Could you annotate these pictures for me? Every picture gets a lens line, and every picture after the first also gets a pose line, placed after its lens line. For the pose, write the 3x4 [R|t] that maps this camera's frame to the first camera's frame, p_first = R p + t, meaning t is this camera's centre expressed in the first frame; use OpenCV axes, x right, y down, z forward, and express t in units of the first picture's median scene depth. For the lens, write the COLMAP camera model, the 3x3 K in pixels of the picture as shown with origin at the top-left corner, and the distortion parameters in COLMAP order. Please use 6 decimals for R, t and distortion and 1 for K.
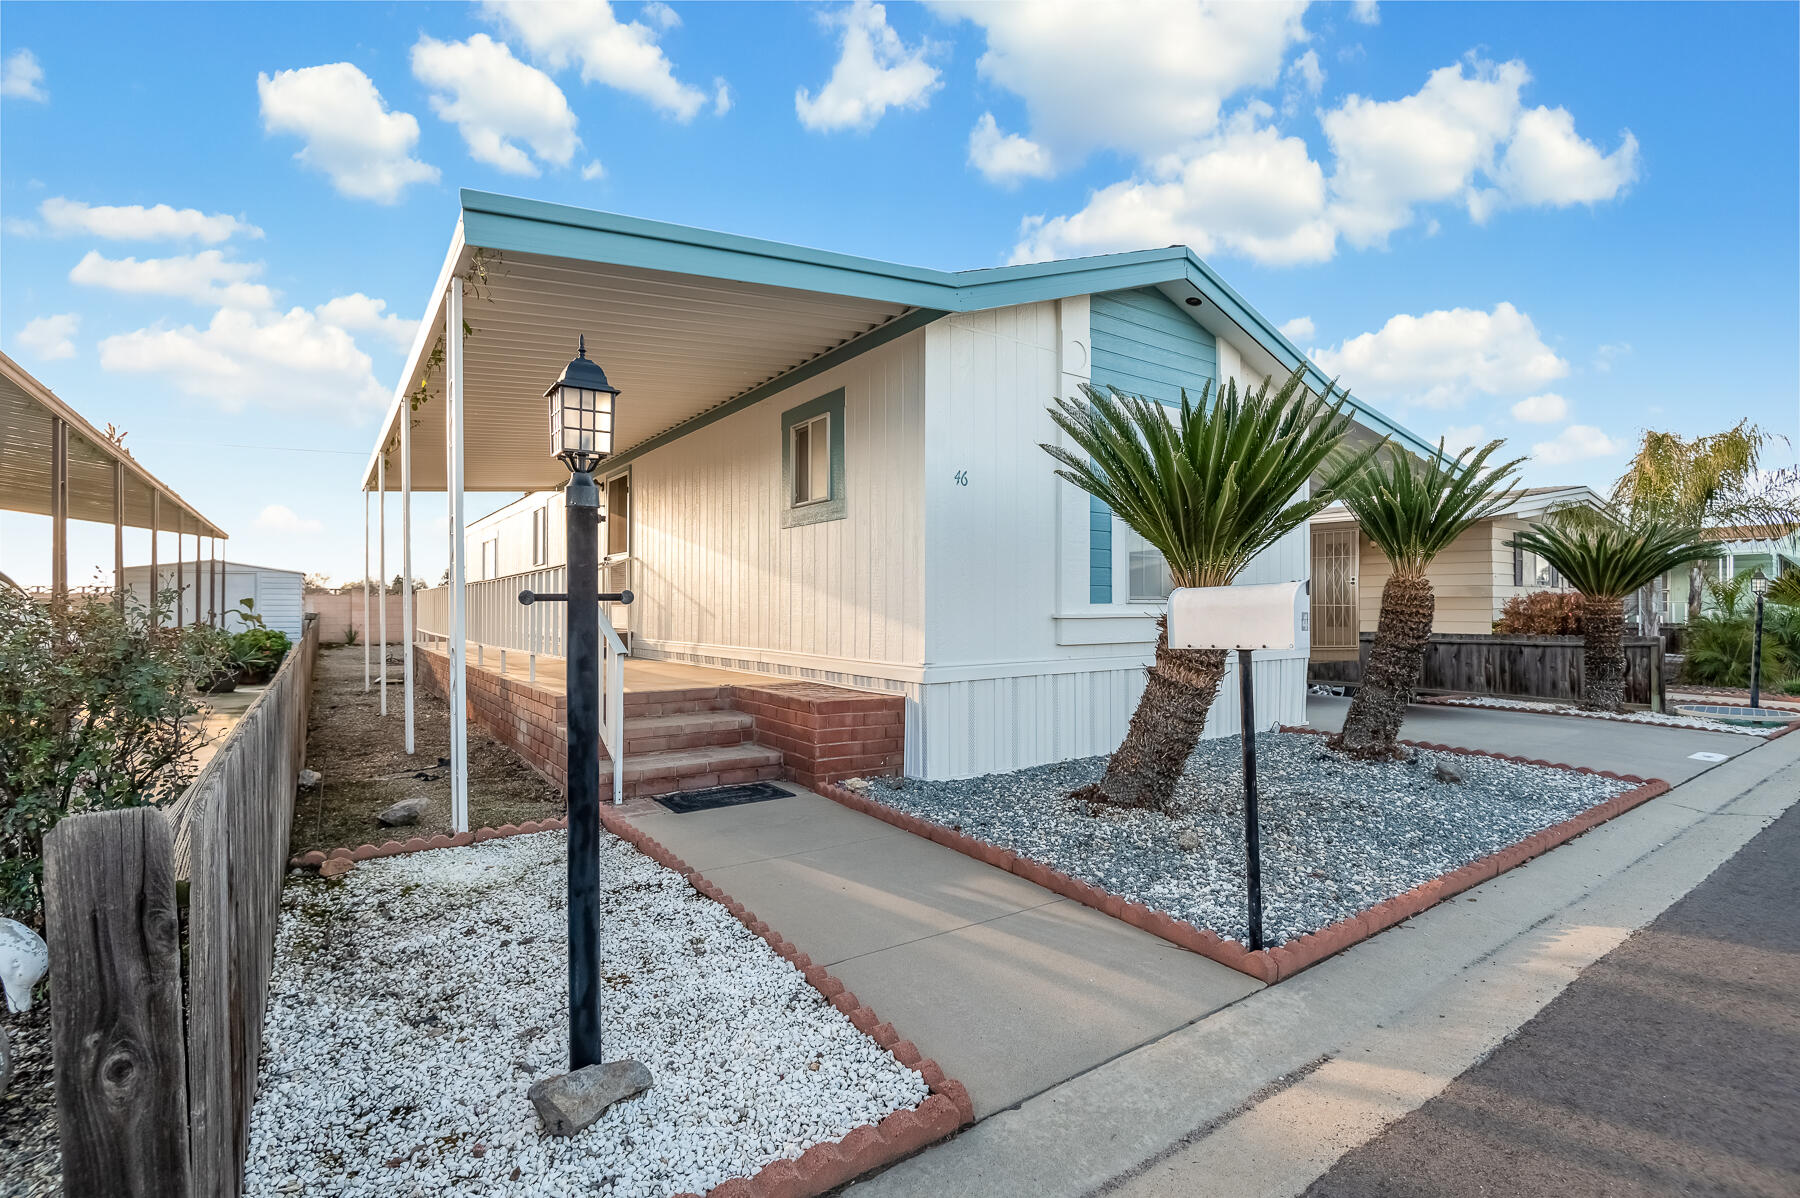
lens RADIAL K [[815.1, 0, 906.0], [0, 815.1, 585.9], [0, 0, 1]] dist [-0.016391, 0.000408]
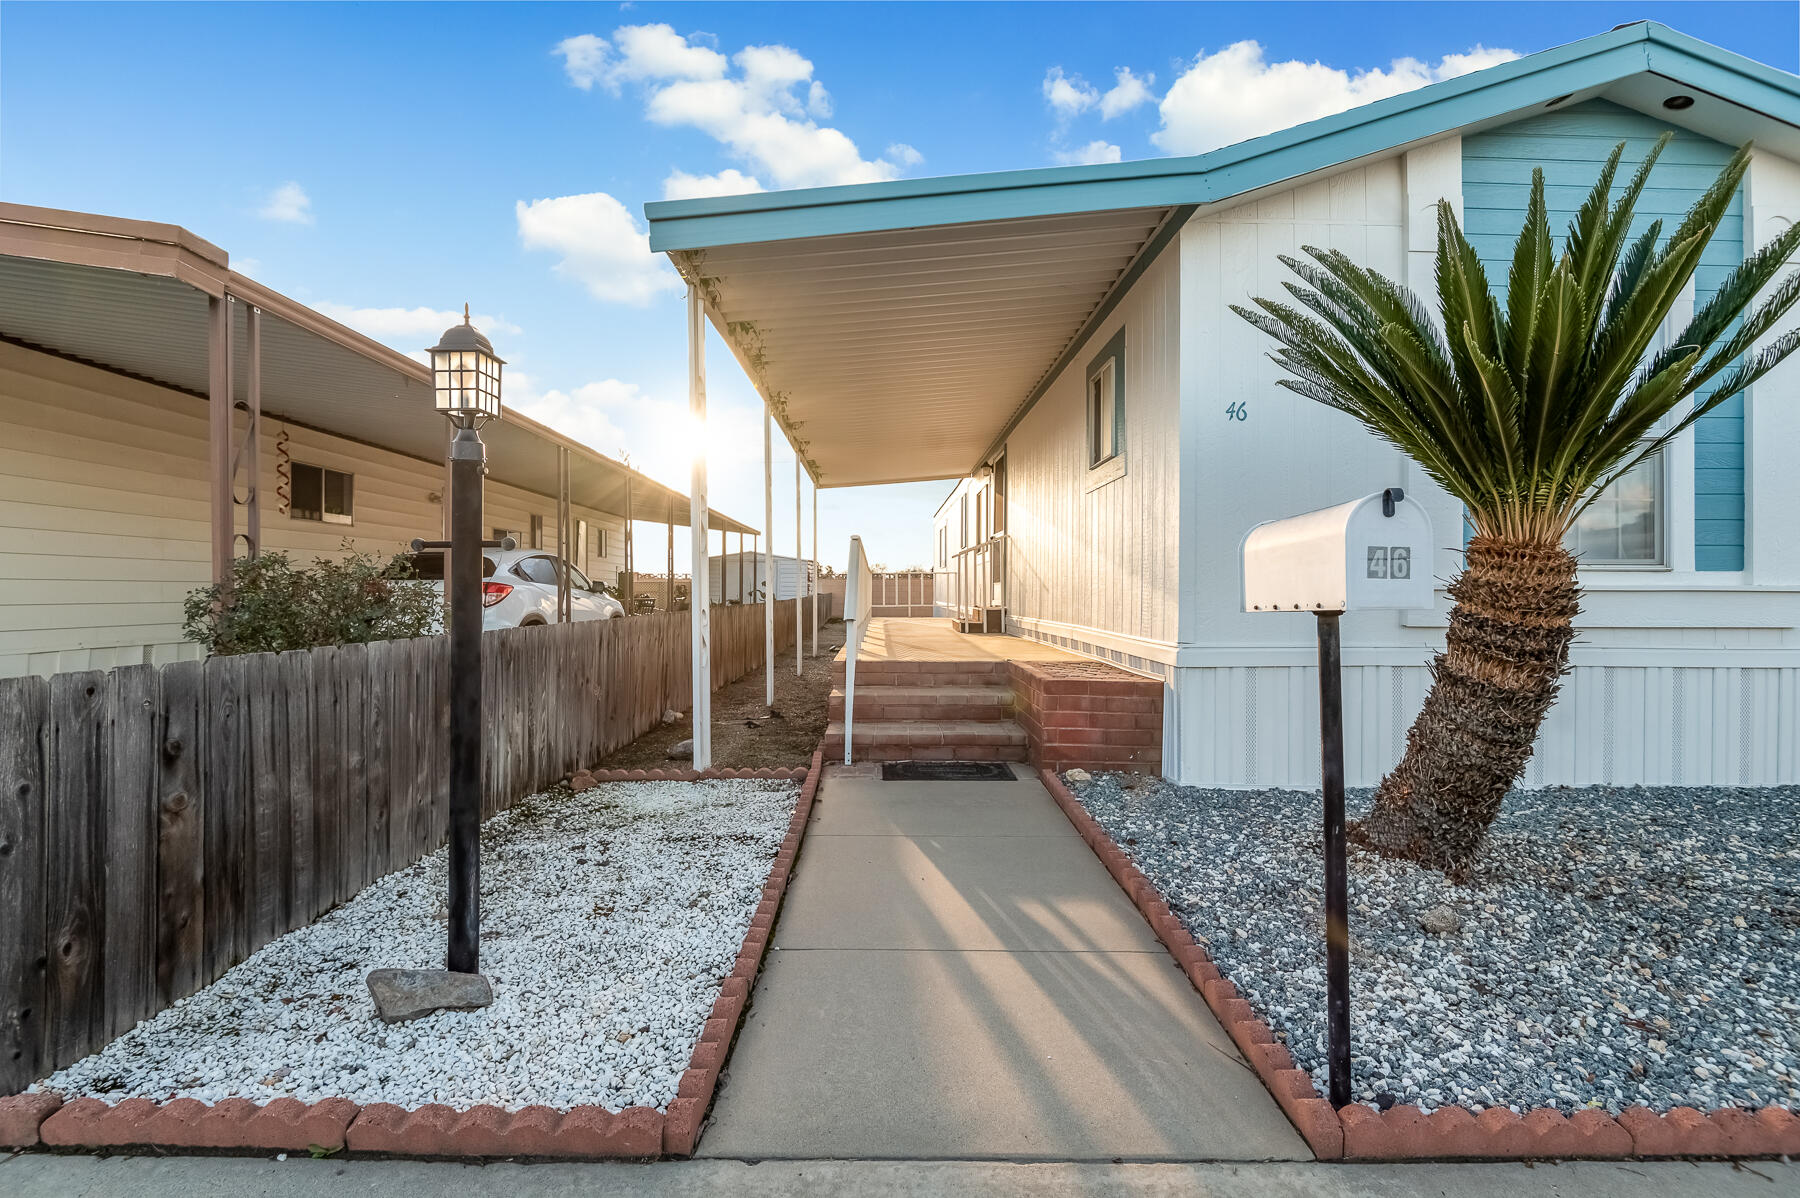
lens RADIAL K [[831.7, 0, 908.2], [0, 831.7, 573.7], [0, 0, 1]] dist [0.001184, -0.000185]
pose [[0.823816, -0.010228, -0.566764, 0.300923], [0.012328, 0.999924, -0.000127, 0.024839], [0.566723, -0.006882, 0.823880, 0.166748]]
